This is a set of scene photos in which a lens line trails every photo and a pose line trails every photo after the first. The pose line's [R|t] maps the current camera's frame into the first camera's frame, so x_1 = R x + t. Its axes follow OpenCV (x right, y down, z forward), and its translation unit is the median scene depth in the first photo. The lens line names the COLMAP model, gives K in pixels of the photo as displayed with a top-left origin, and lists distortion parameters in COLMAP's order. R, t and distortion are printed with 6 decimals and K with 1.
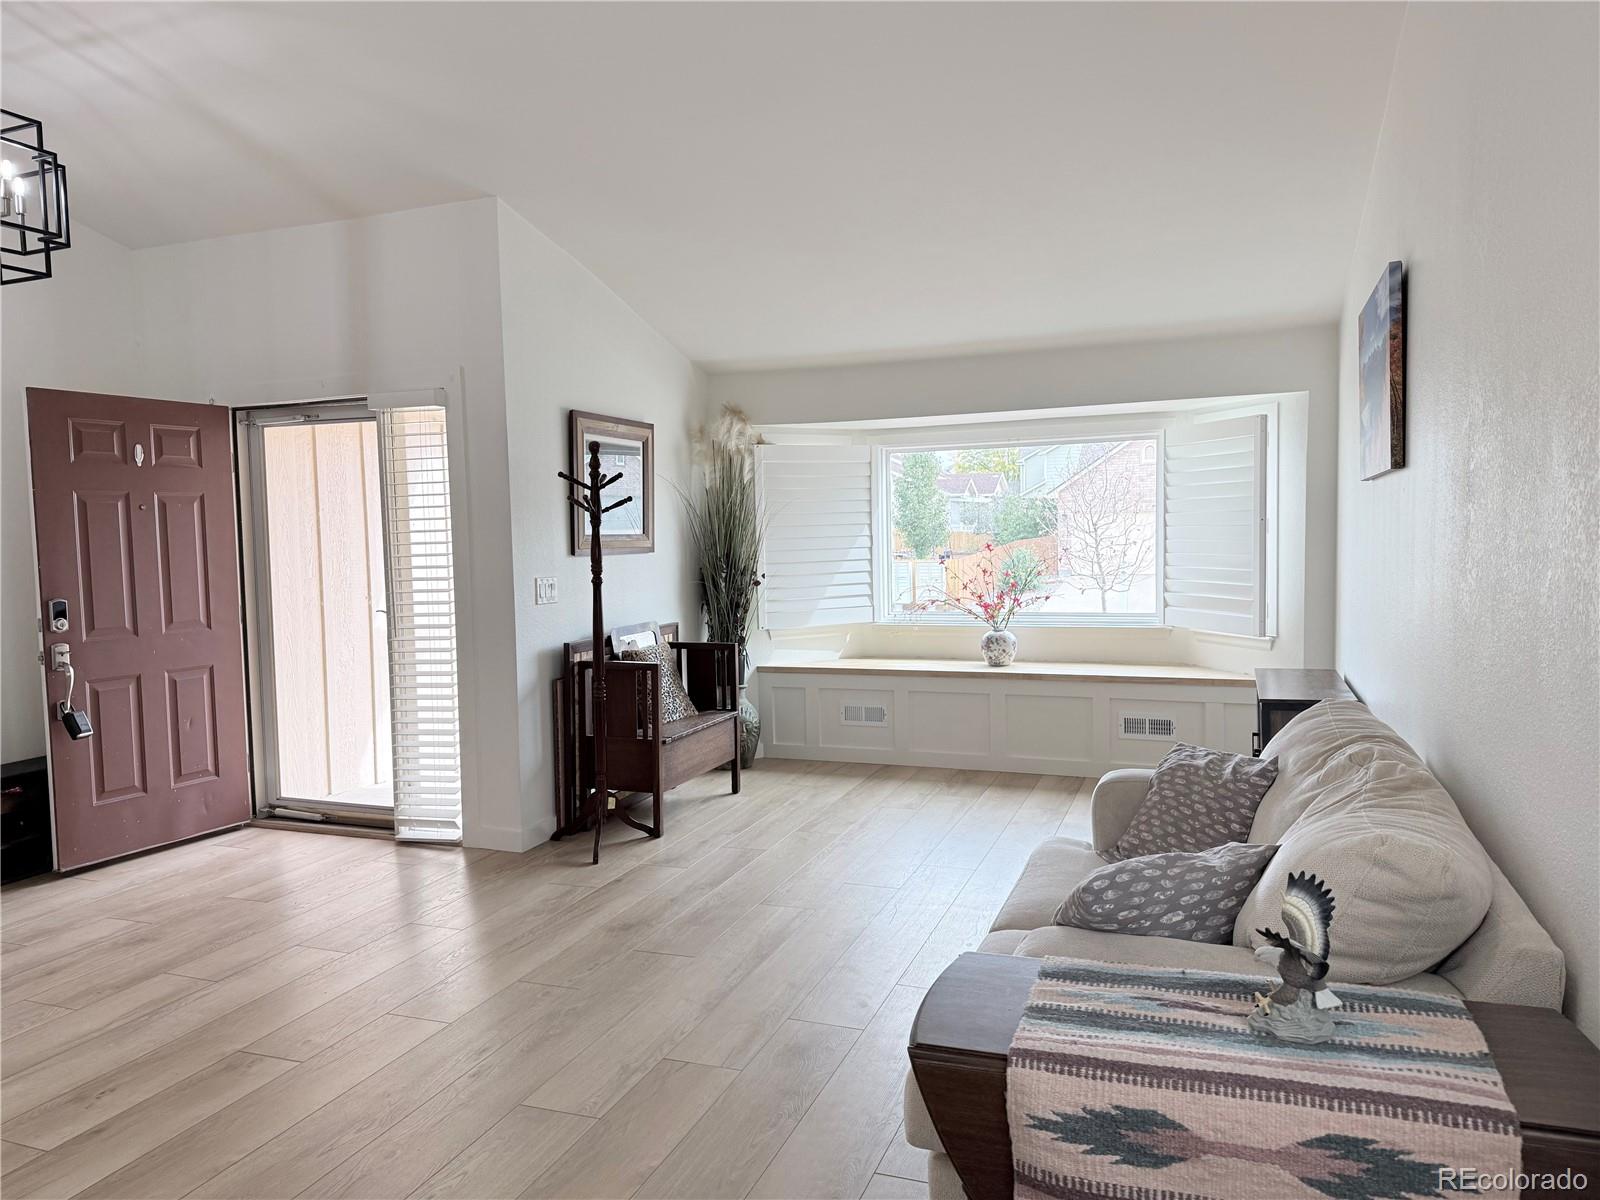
lens RADIAL K [[1124.8, 0, 804.9], [0, 1124.8, 598.8], [0, 0, 1]] dist [0.042598, -0.051519]
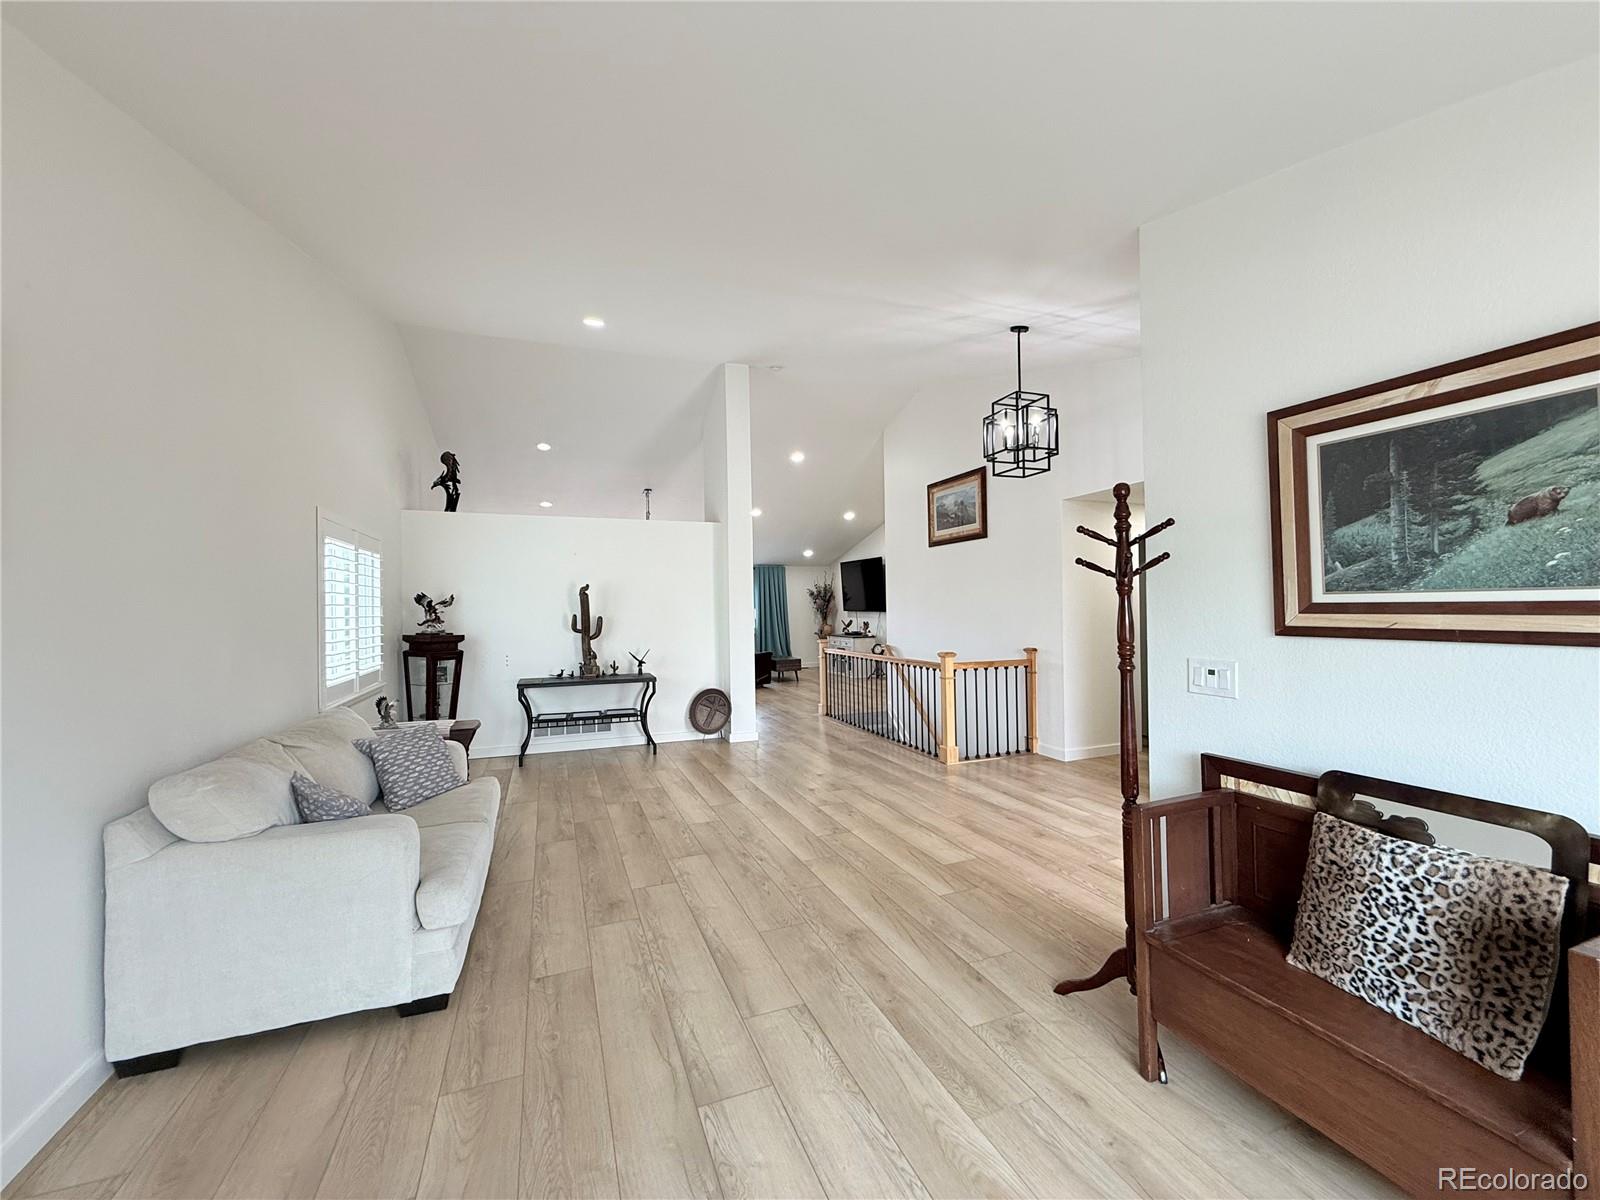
lens RADIAL K [[638.2, 0, 803.9], [0, 638.2, 598.7], [0, 0, 1]] dist [0.000012, 0.000711]
pose [[-0.742327, 0.021057, -0.669707, 0.246778], [-0.012522, 0.998896, 0.045287, -0.073572], [0.669921, 0.042003, -0.741244, 1.102648]]
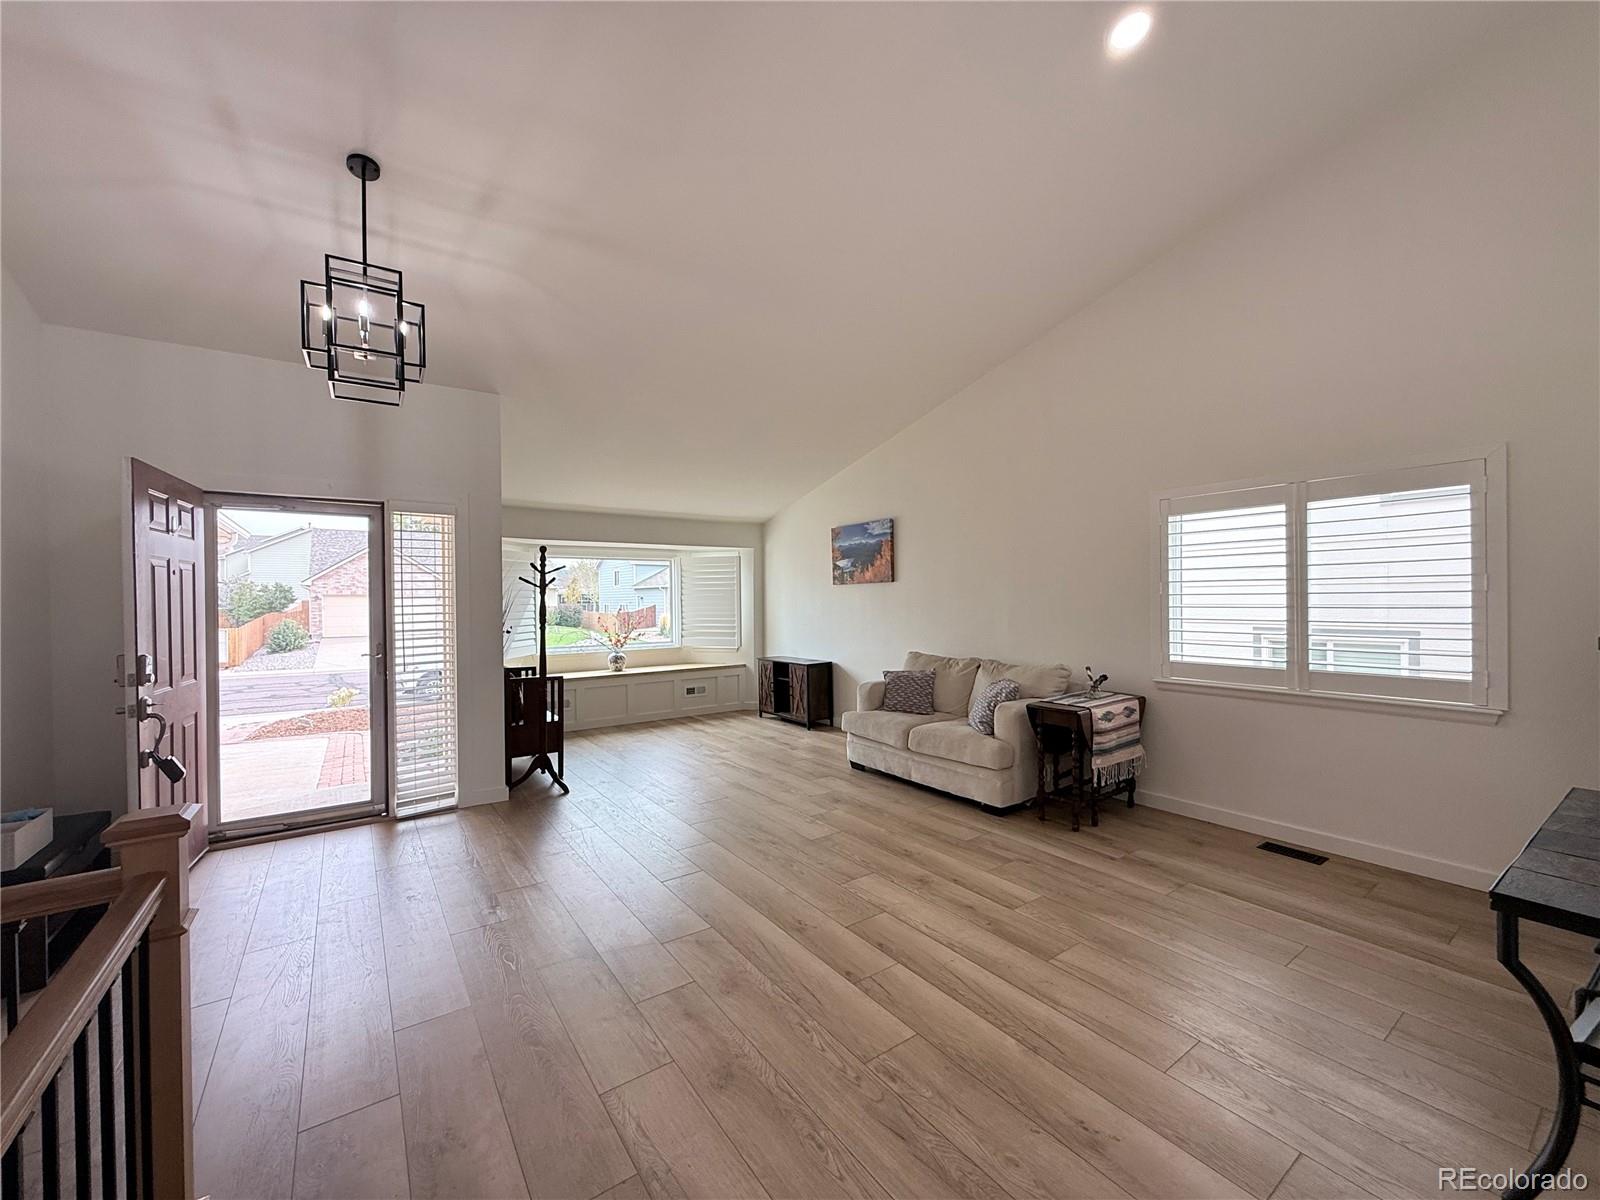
lens RADIAL K [[638.2, 0, 800.5], [0, 638.2, 603.4], [0, 0, 1]] dist [0.000012, 0.000711]
pose [[0.565369, 0.007013, 0.824809, -0.715899], [0.050965, 0.997756, -0.043418, 0.007977], [-0.823262, 0.066584, 0.563743, 0.128830]]
